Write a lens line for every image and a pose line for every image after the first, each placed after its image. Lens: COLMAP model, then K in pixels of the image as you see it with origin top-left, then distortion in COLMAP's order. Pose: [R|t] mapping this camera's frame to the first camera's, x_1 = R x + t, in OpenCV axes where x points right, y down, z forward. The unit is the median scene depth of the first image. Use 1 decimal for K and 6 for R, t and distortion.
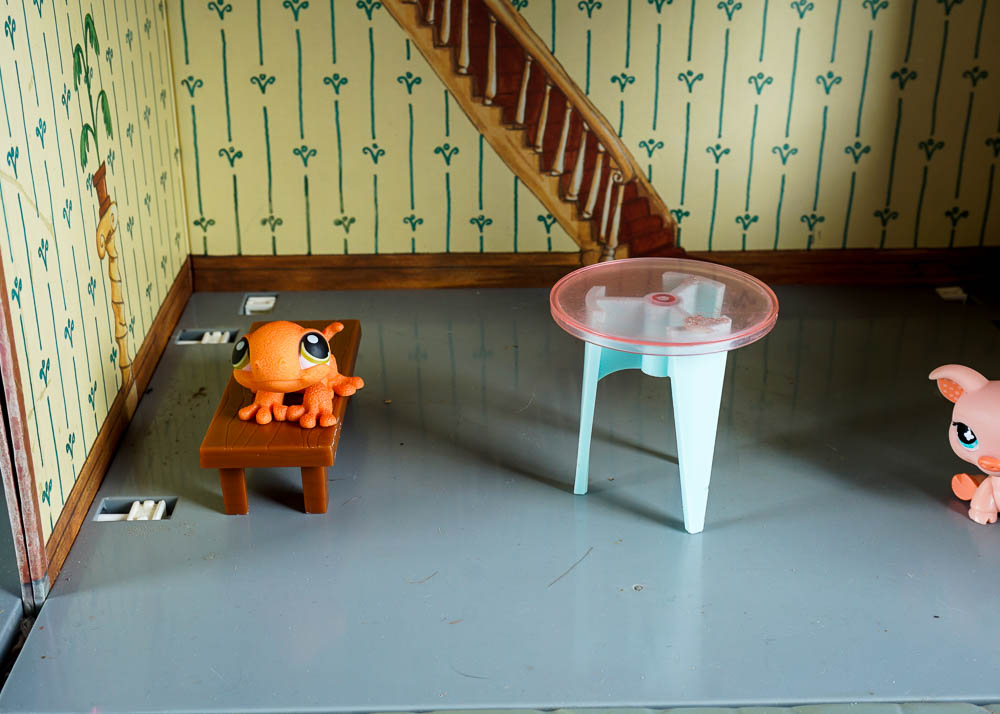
lens RADIAL K [[1337.3, 0, 497.0], [0, 1337.3, 357.3], [0, 0, 1]] dist [0.017574, 0.000000]
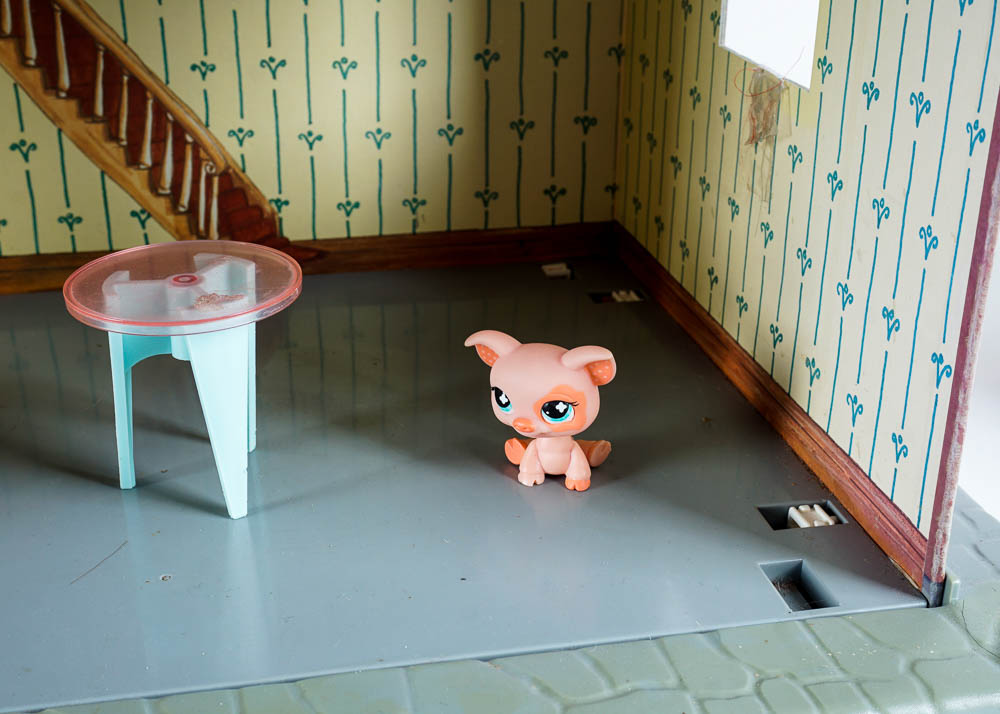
lens RADIAL K [[1337.3, 0, 503.5], [0, 1337.3, 355.3], [0, 0, 1]] dist [0.017574, 0.000000]
pose [[0.985247, -0.061814, 0.159584, 0.141463], [0.064094, 0.997902, -0.009179, 0.025548], [-0.158682, 0.019272, 0.987142, 0.002272]]
